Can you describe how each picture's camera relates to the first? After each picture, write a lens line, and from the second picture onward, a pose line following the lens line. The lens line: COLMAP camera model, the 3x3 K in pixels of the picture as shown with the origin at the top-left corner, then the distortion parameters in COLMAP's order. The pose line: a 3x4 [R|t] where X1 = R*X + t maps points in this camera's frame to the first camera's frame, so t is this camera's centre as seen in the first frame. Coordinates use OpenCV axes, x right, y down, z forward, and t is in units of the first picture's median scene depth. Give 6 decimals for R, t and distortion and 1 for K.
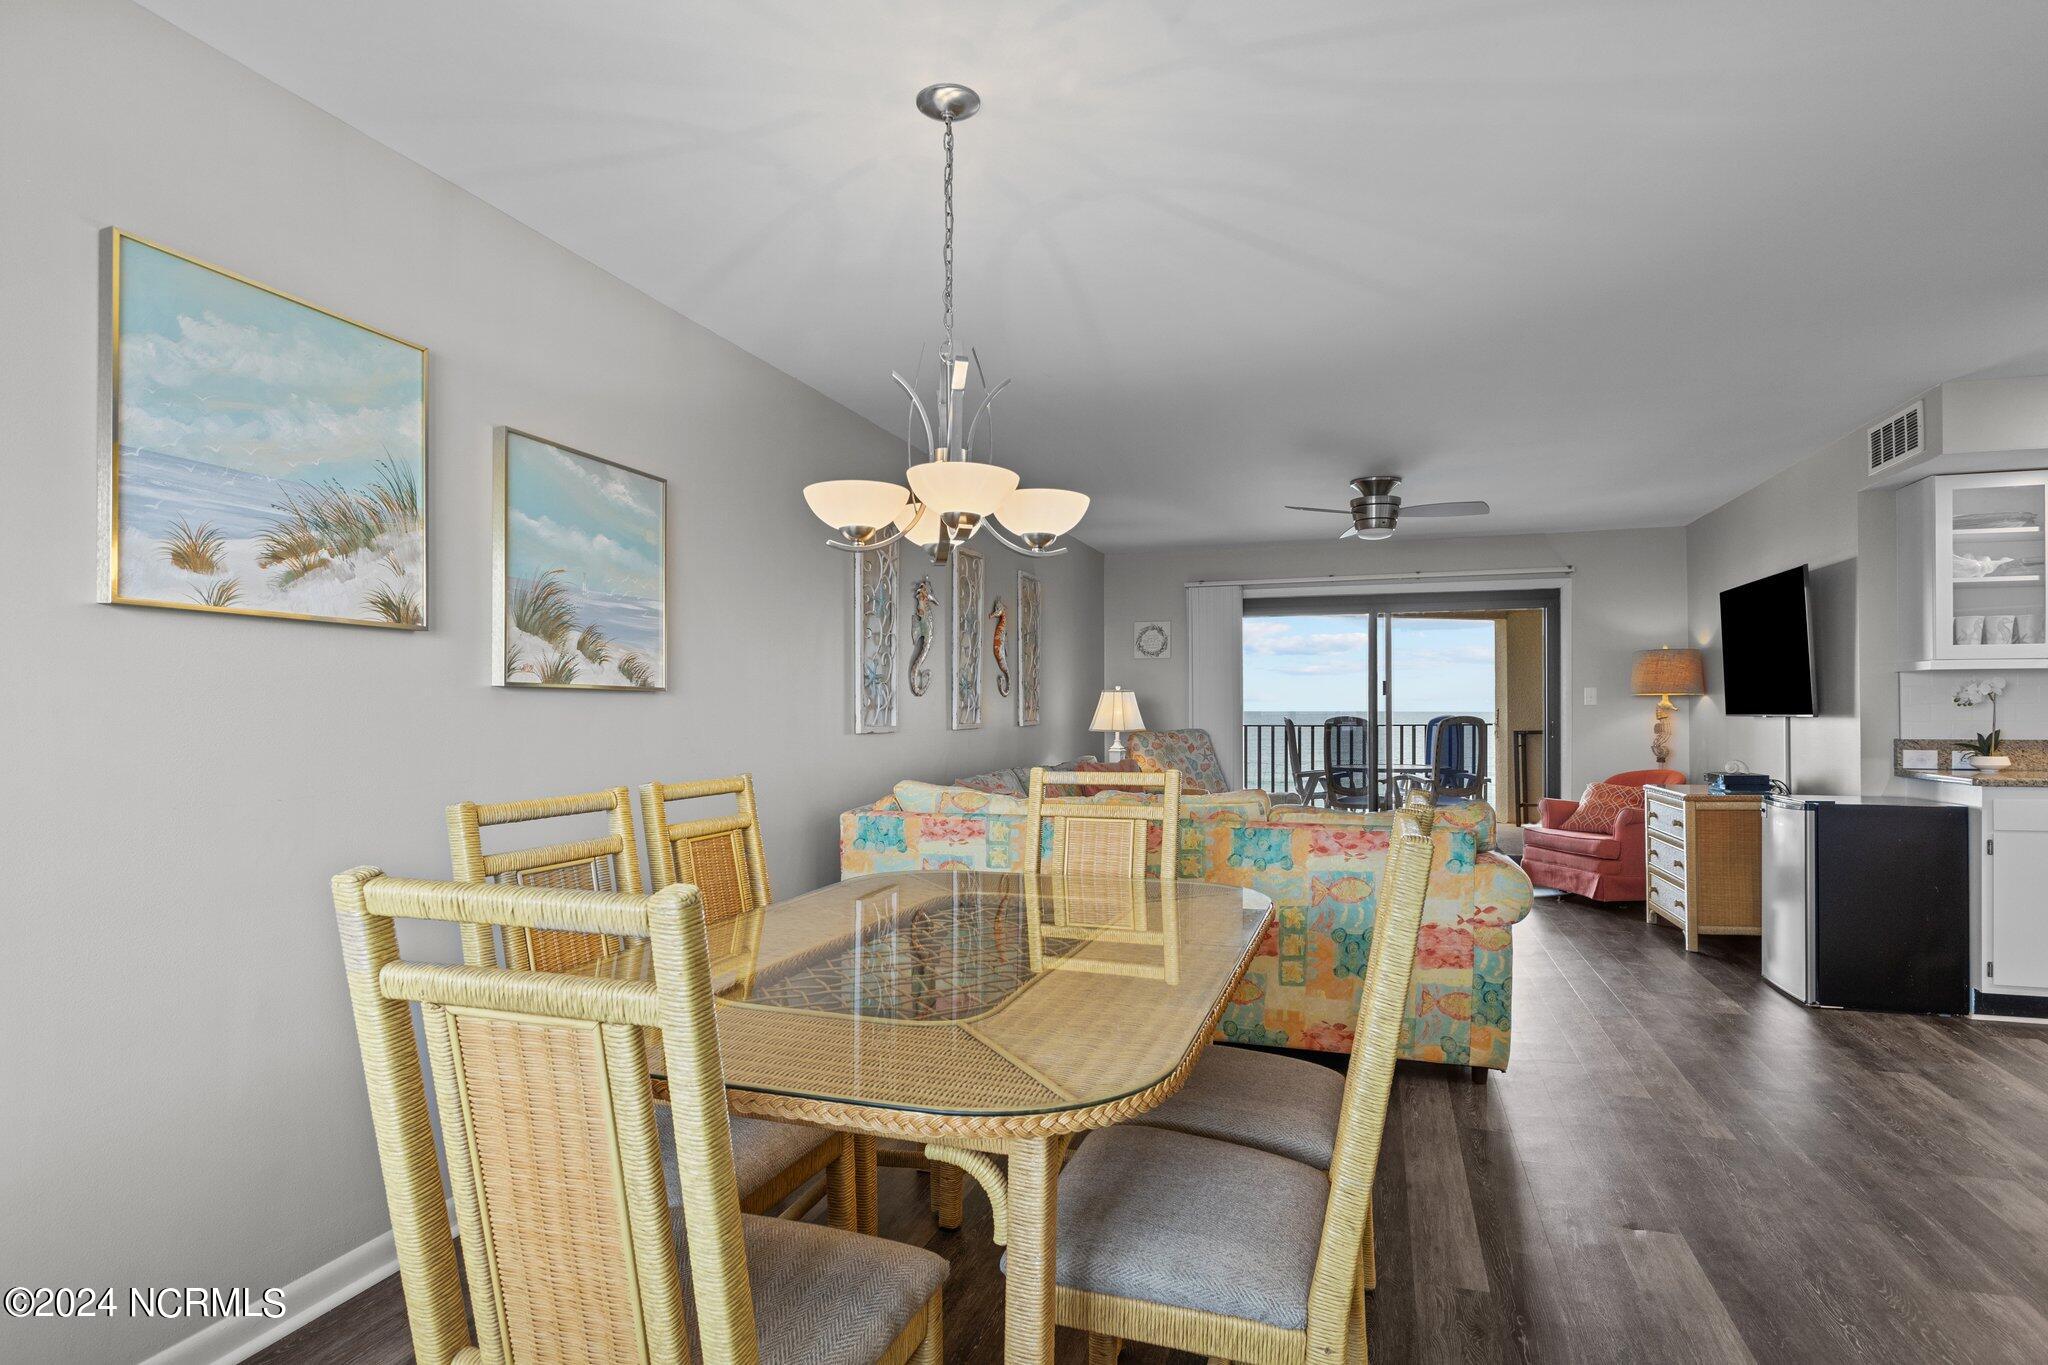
lens RADIAL K [[1061.2, 0, 1014.6], [0, 1061.2, 714.2], [0, 0, 1]] dist [-0.002680, -0.002389]
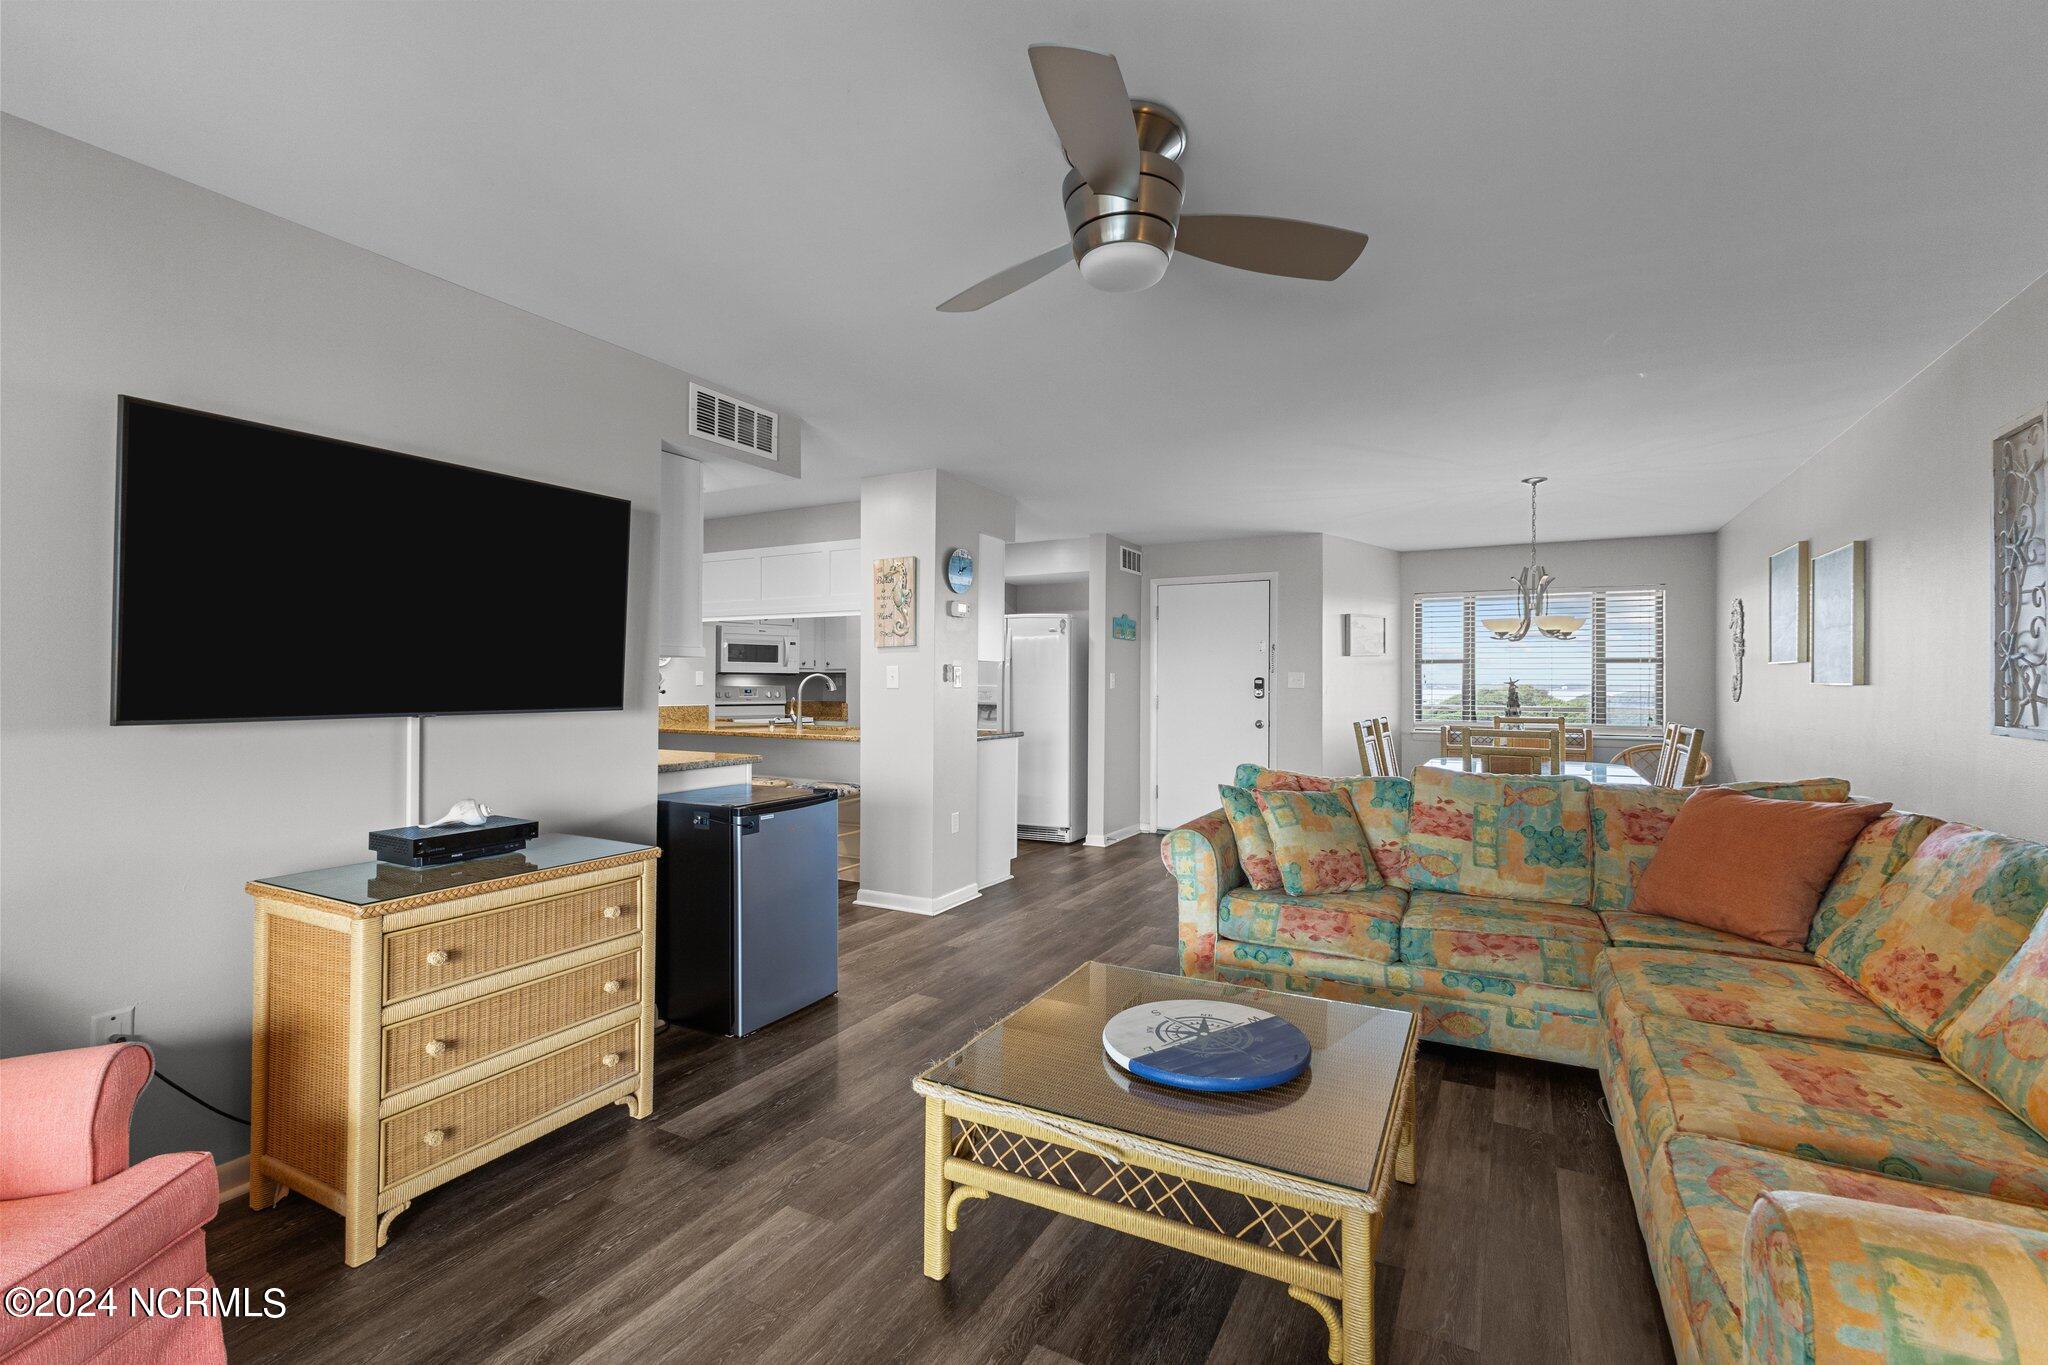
lens RADIAL K [[898.2, 0, 1023.2], [0, 898.2, 673.8], [0, 0, 1]] dist [0.018950, -0.000964]
pose [[-0.983332, 0.000025, 0.181821, 0.599844], [-0.001213, 0.999977, -0.006699, -0.029376], [-0.181817, -0.006808, -0.983309, 2.566889]]
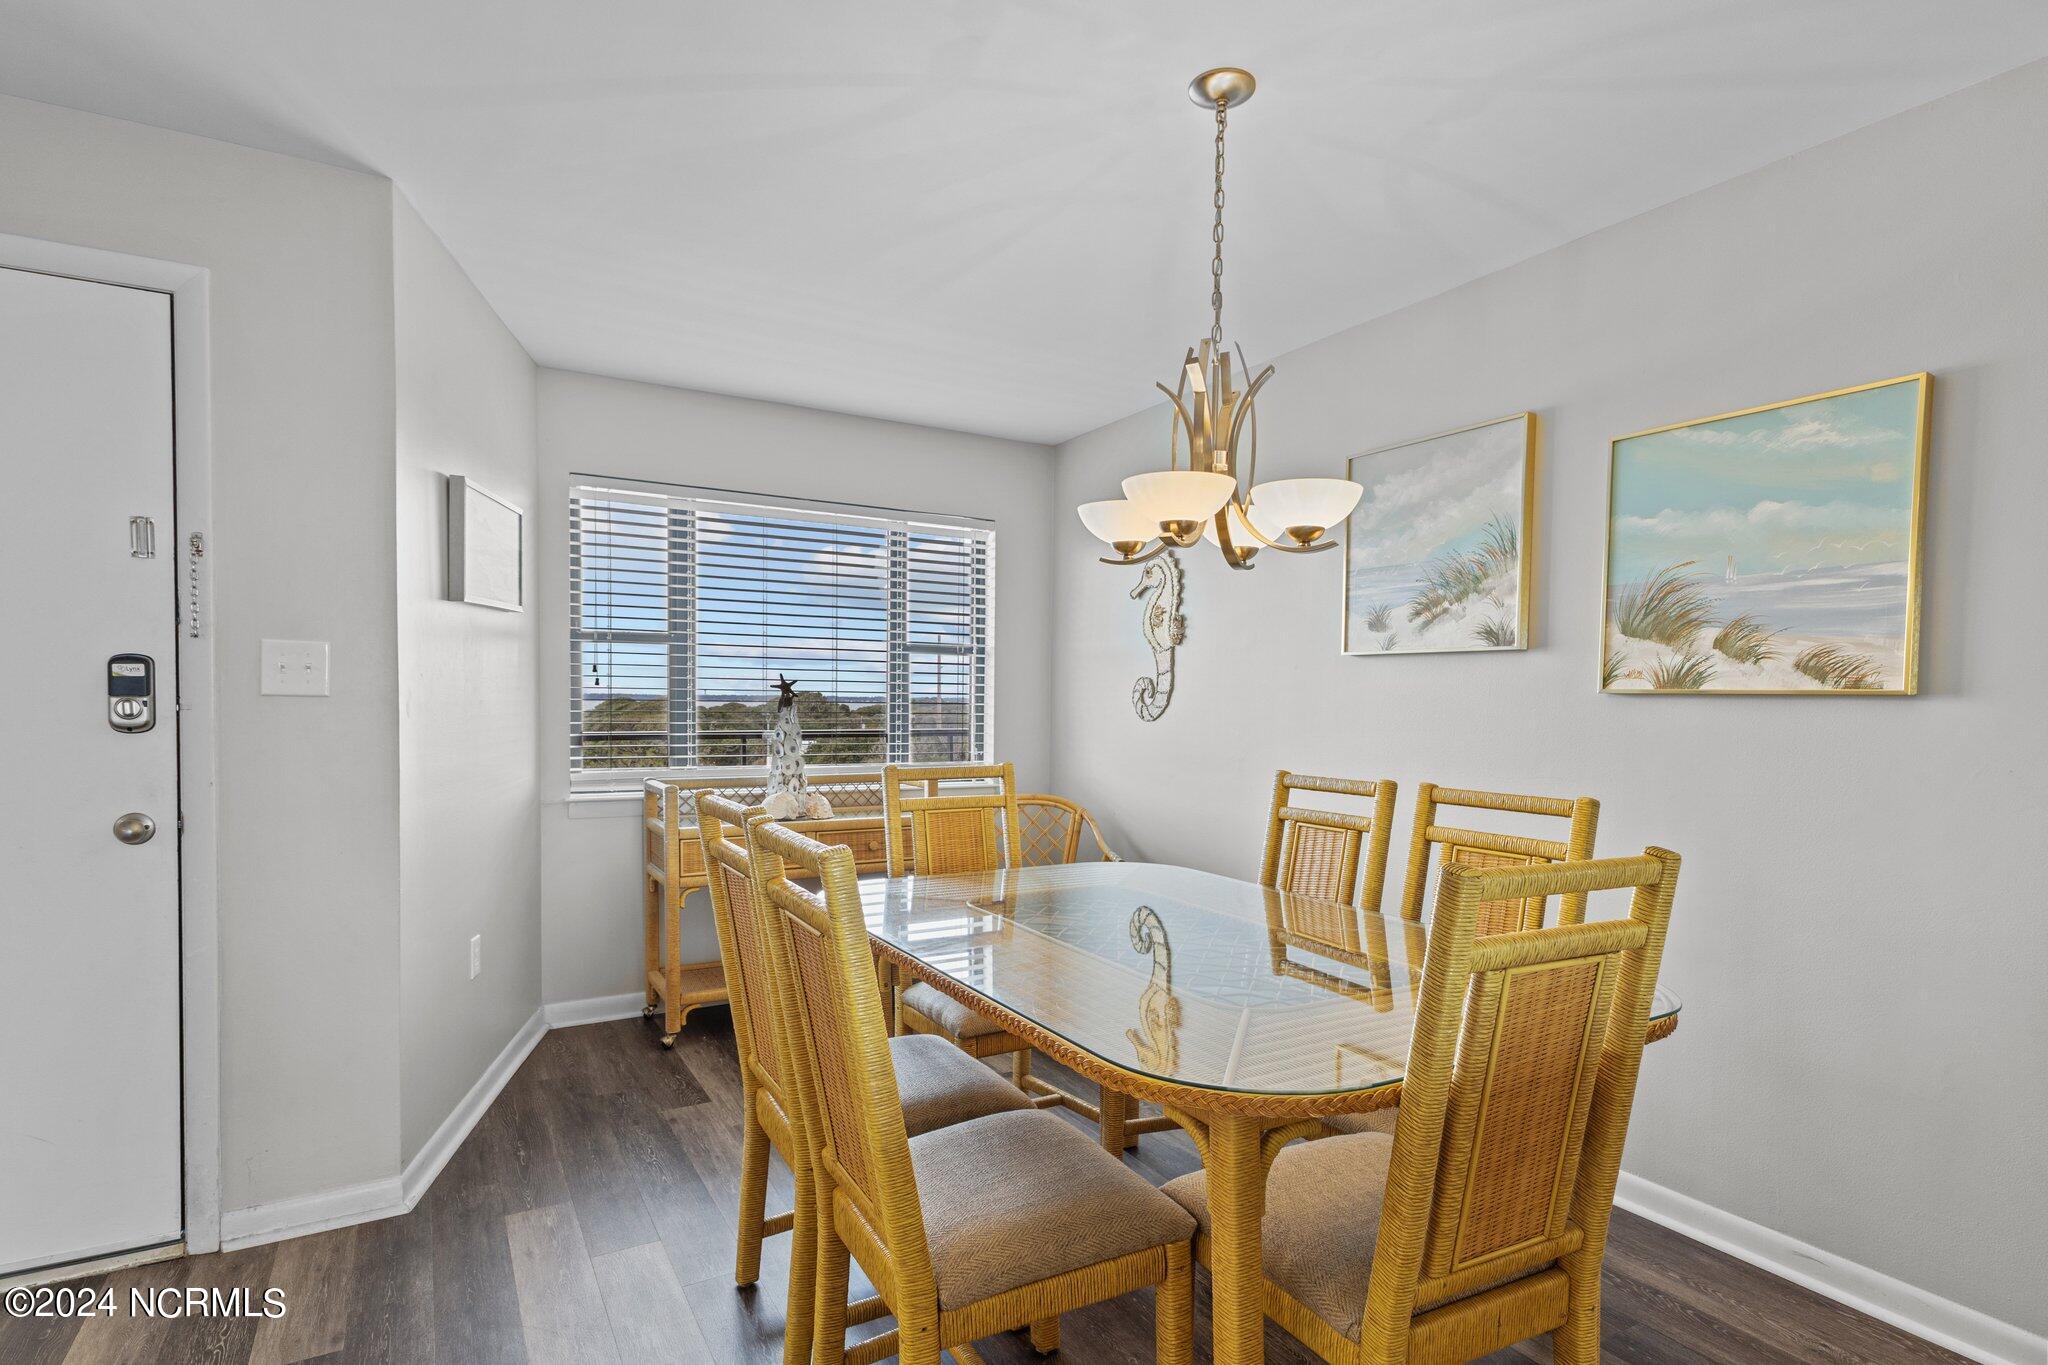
lens RADIAL K [[1056.2, 0, 1031.5], [0, 1056.2, 731.3], [0, 0, 1]] dist [0.022457, 0.000398]
pose [[-0.659088, 0.018378, -0.751841, 0.568367], [-0.012456, 0.999297, 0.035346, -0.016680], [0.751962, 0.032661, -0.658396, 1.085693]]
